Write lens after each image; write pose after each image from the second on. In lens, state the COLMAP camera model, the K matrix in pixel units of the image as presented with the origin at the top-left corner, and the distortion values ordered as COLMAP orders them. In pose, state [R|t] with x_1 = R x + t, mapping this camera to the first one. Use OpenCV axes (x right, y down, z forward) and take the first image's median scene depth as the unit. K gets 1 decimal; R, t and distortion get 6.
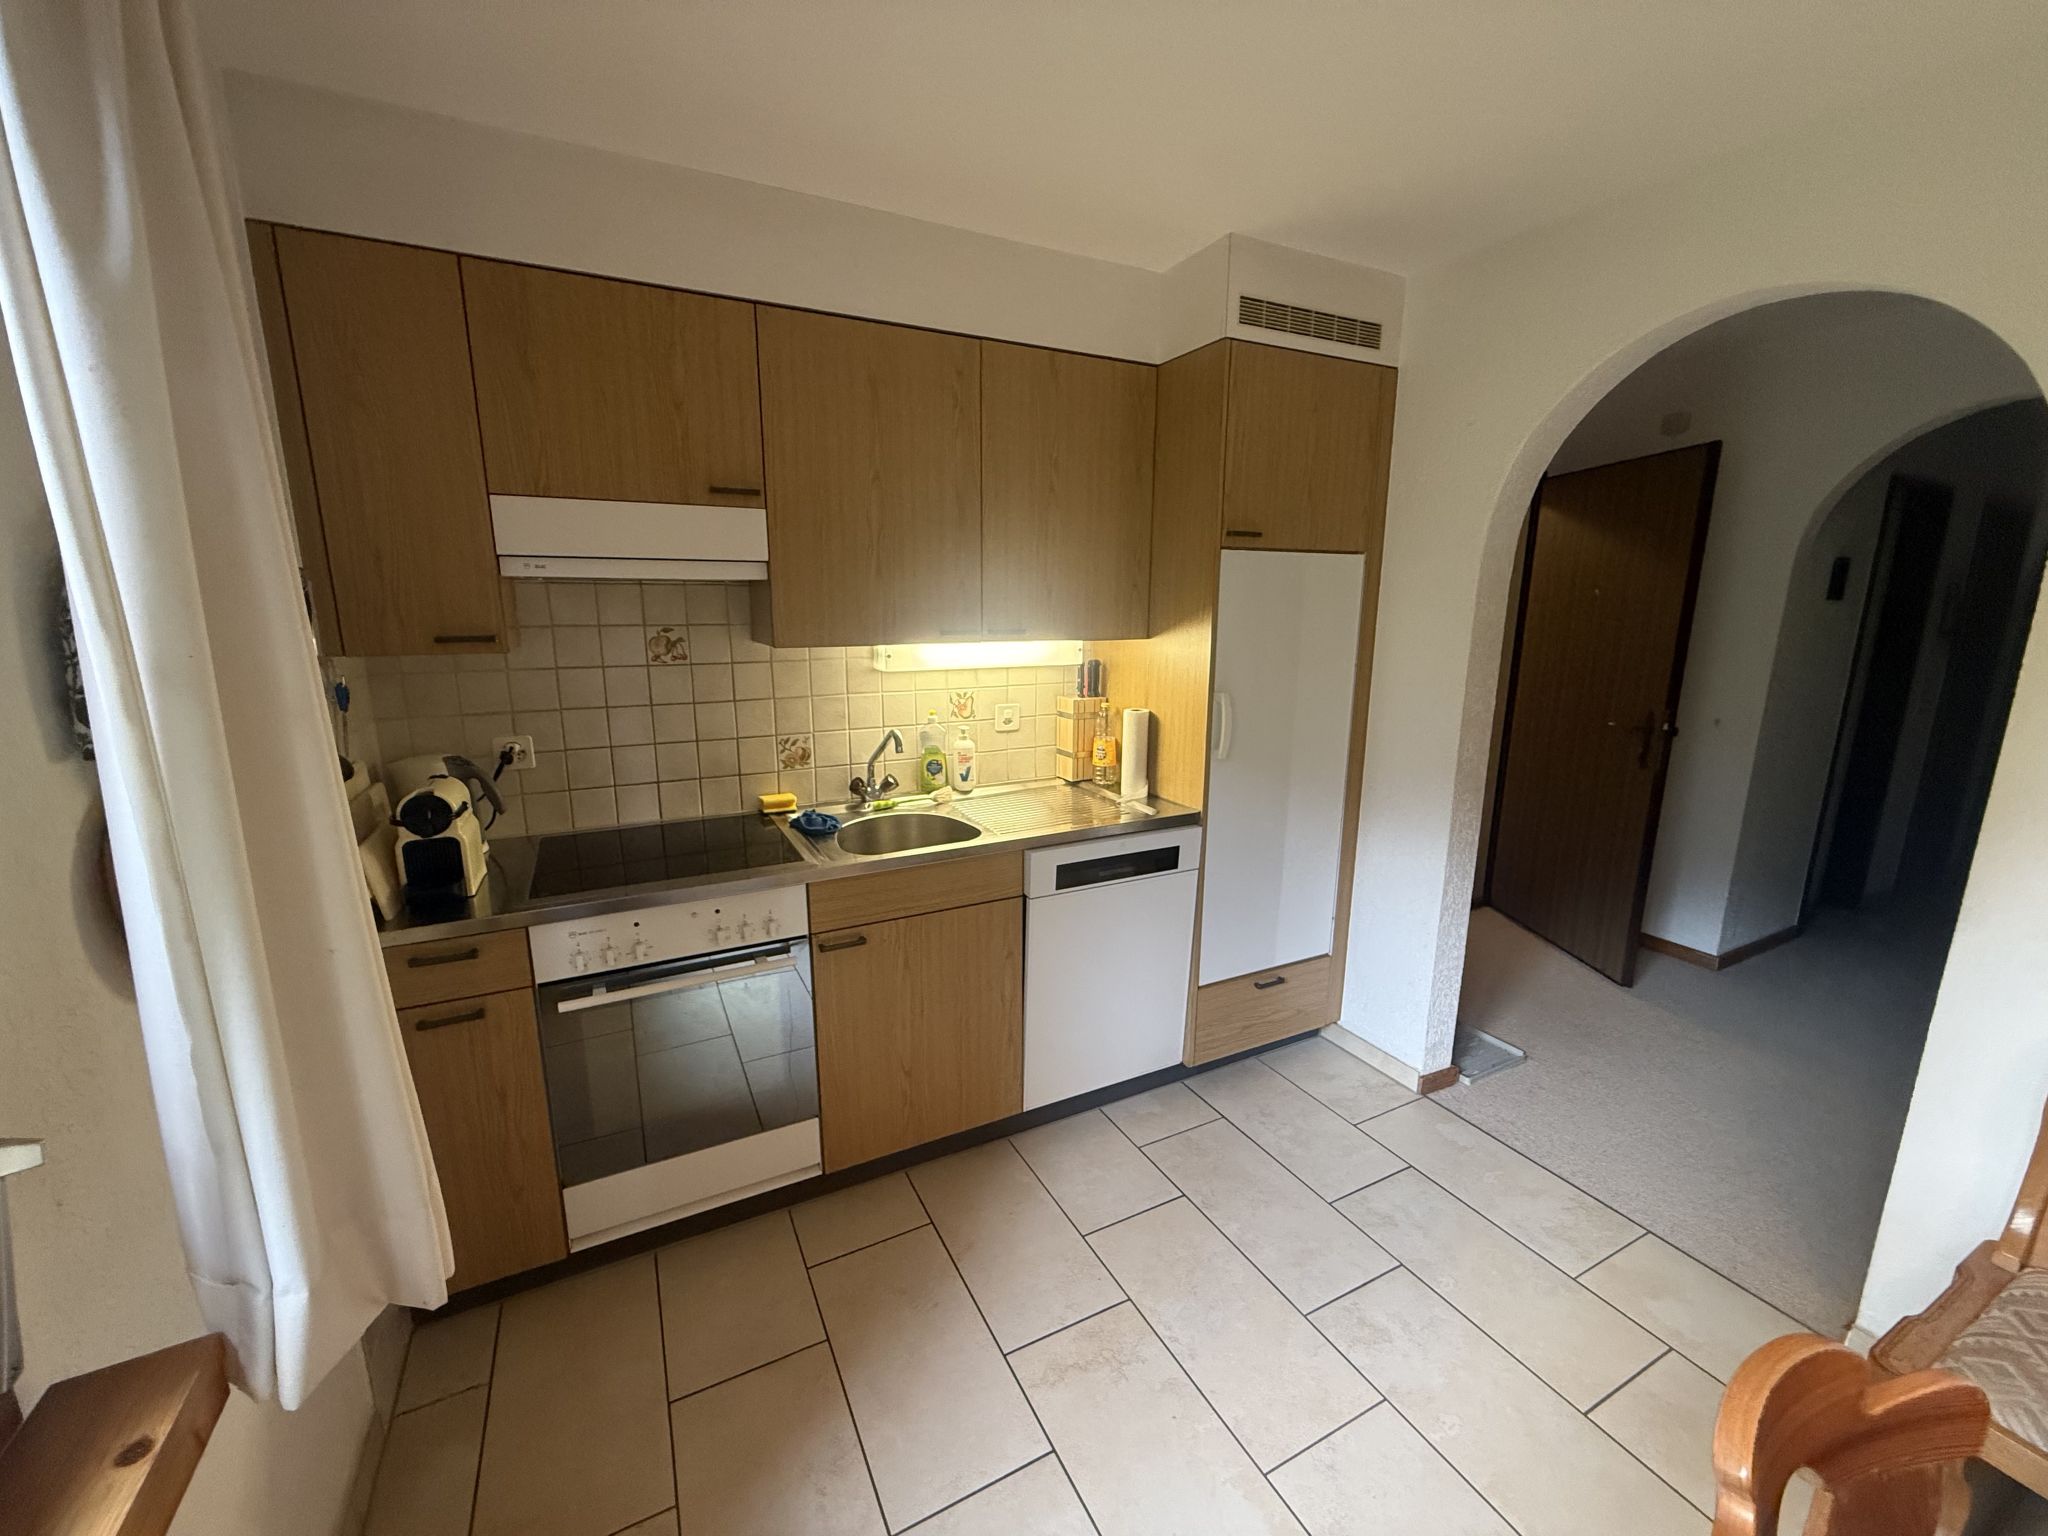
lens RADIAL K [[818.4, 0, 1016.6], [0, 818.4, 771.6], [0, 0, 1]] dist [-0.003184, -0.000077]
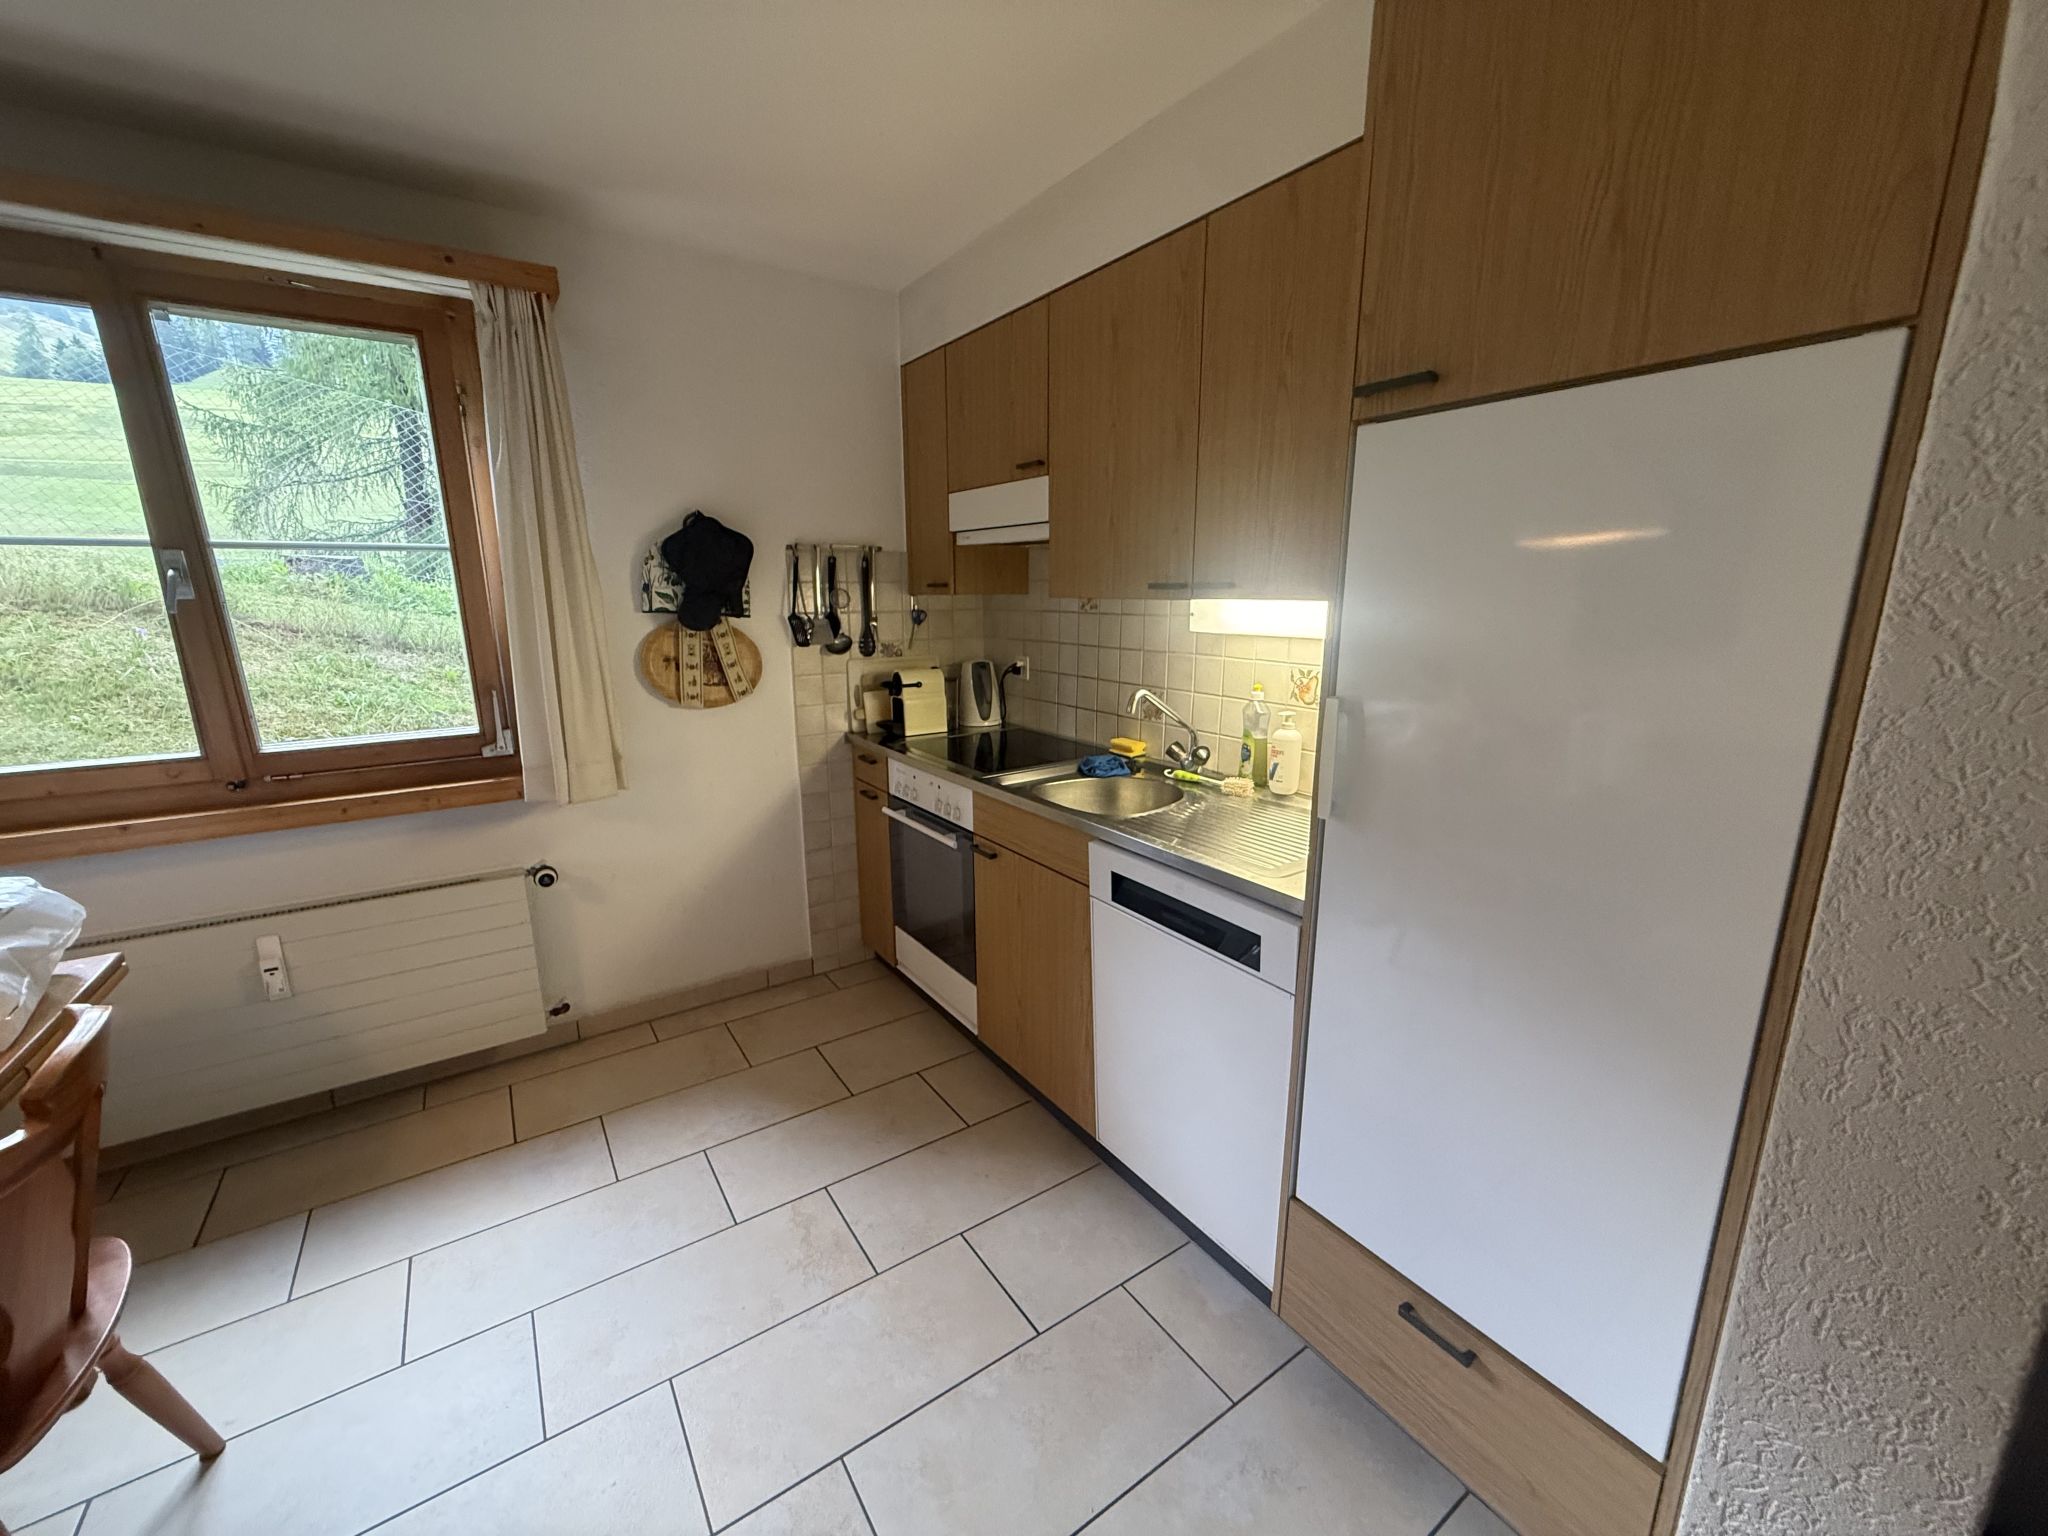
lens RADIAL K [[818.4, 0, 1020.1], [0, 818.4, 770.9], [0, 0, 1]] dist [-0.003184, -0.000077]
pose [[0.117675, 0.215889, -0.969301, 0.786697], [-0.199977, 0.961238, 0.189816, -0.114570], [0.972708, 0.171501, 0.156287, 0.744320]]
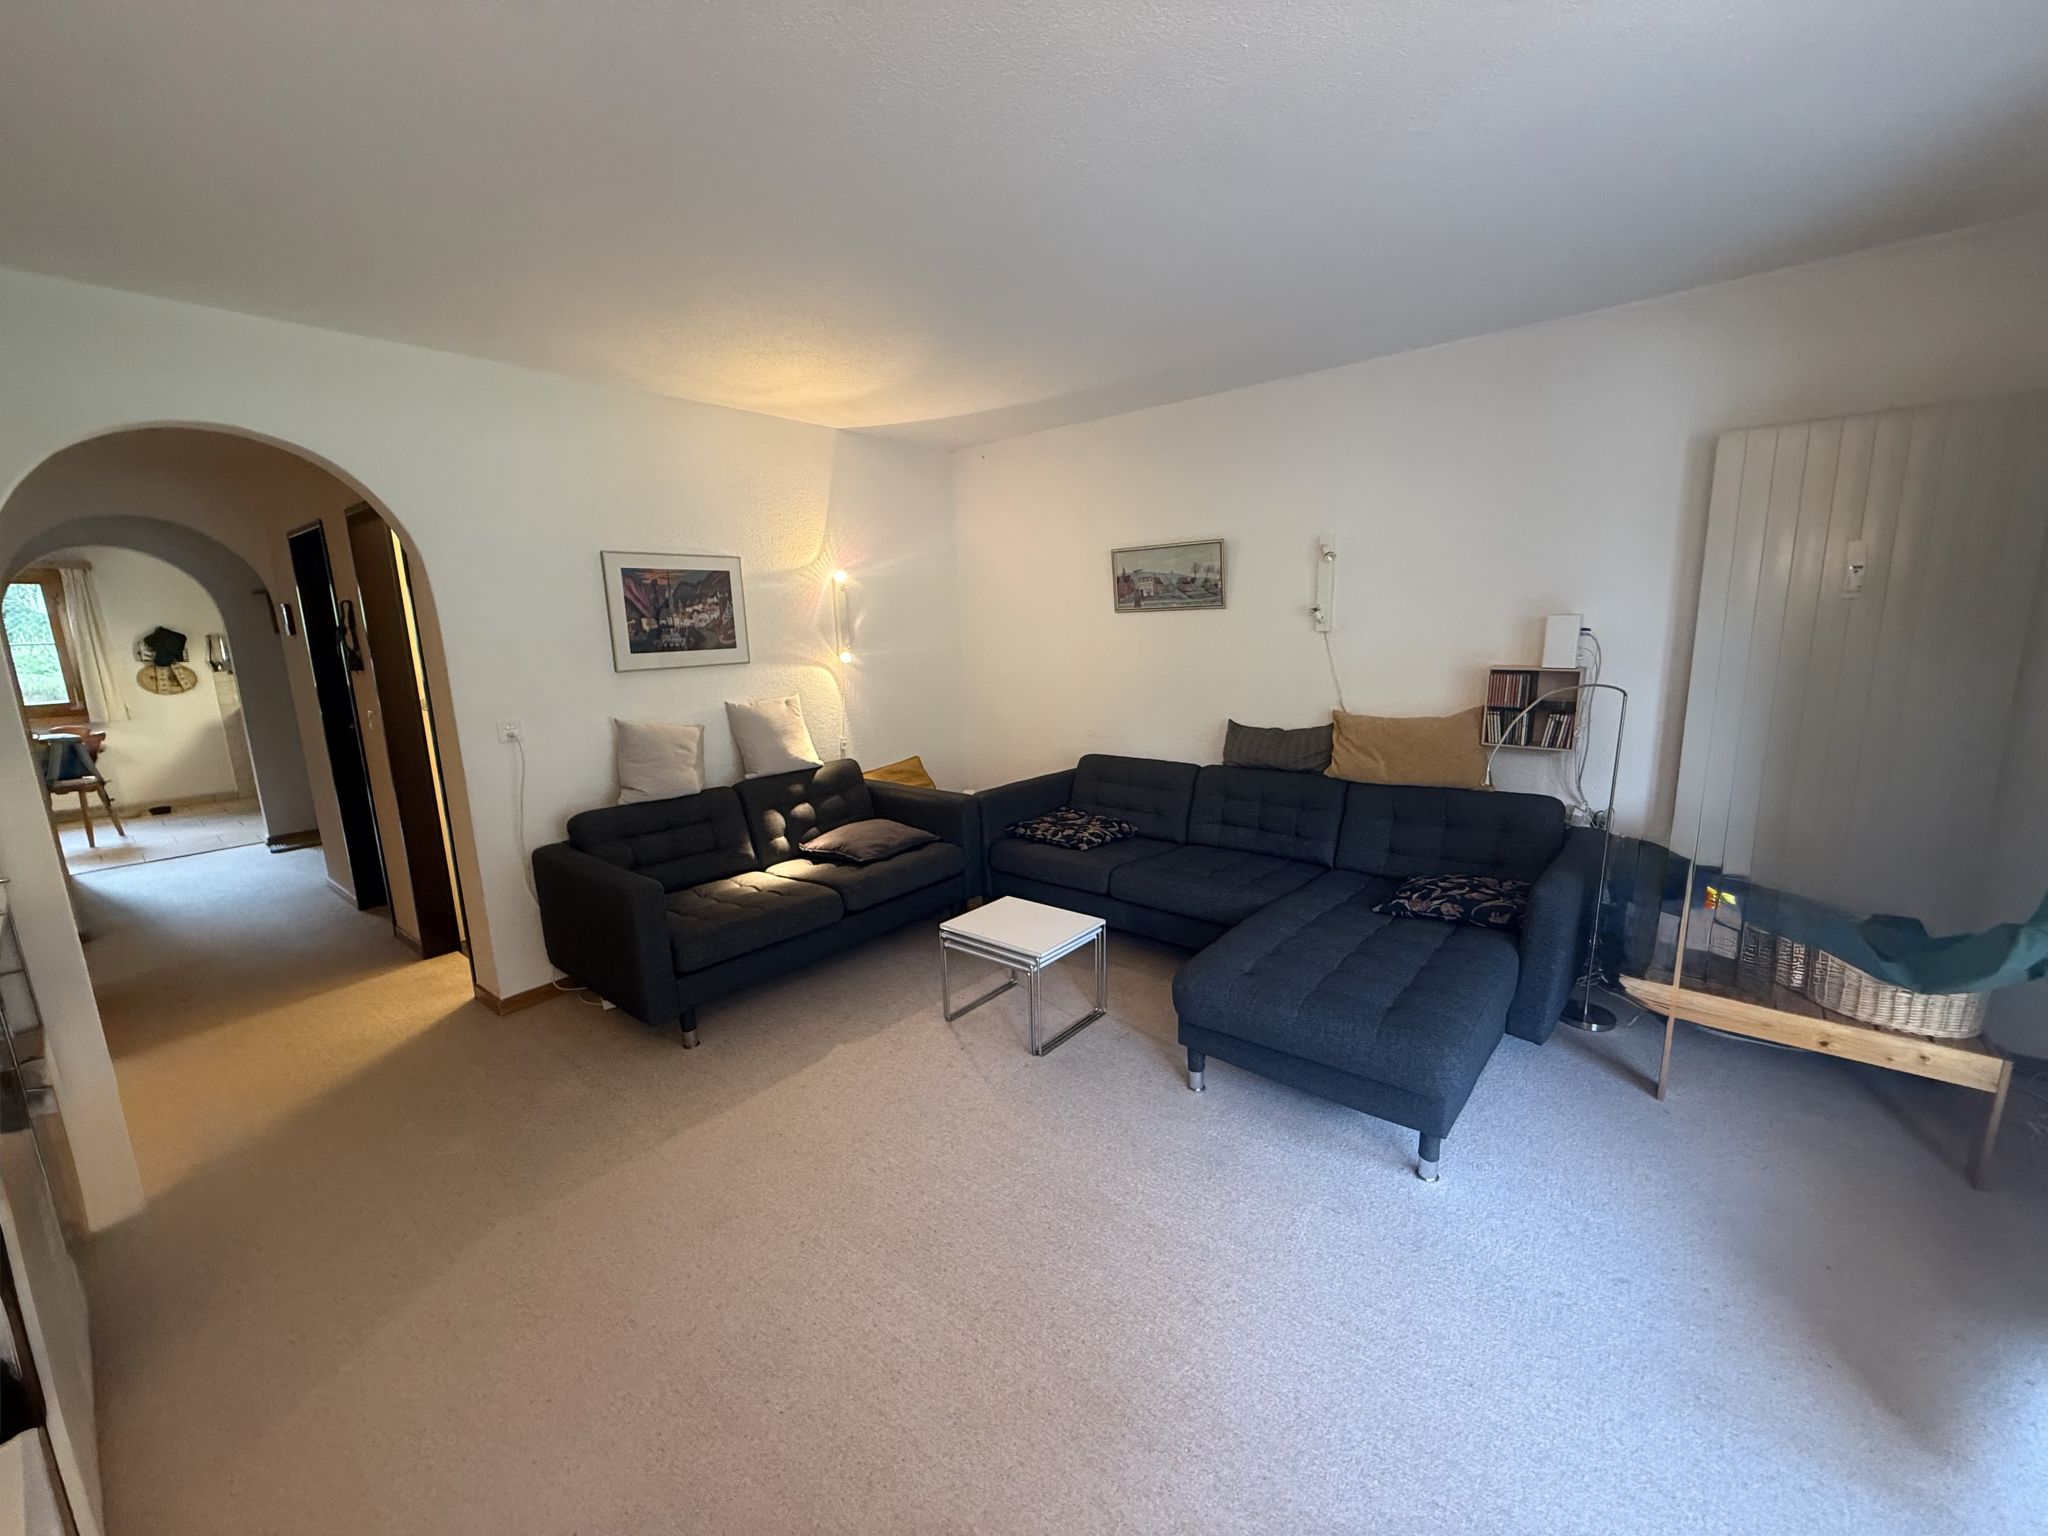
lens RADIAL K [[818.4, 0, 1022.4], [0, 818.4, 773.5], [0, 0, 1]] dist [-0.003184, -0.000077]
pose [[0.398117, 0.152938, -0.904496, 3.812555], [-0.154436, 0.983105, 0.098255, -0.413400], [0.904241, 0.100570, 0.415010, 2.170853]]
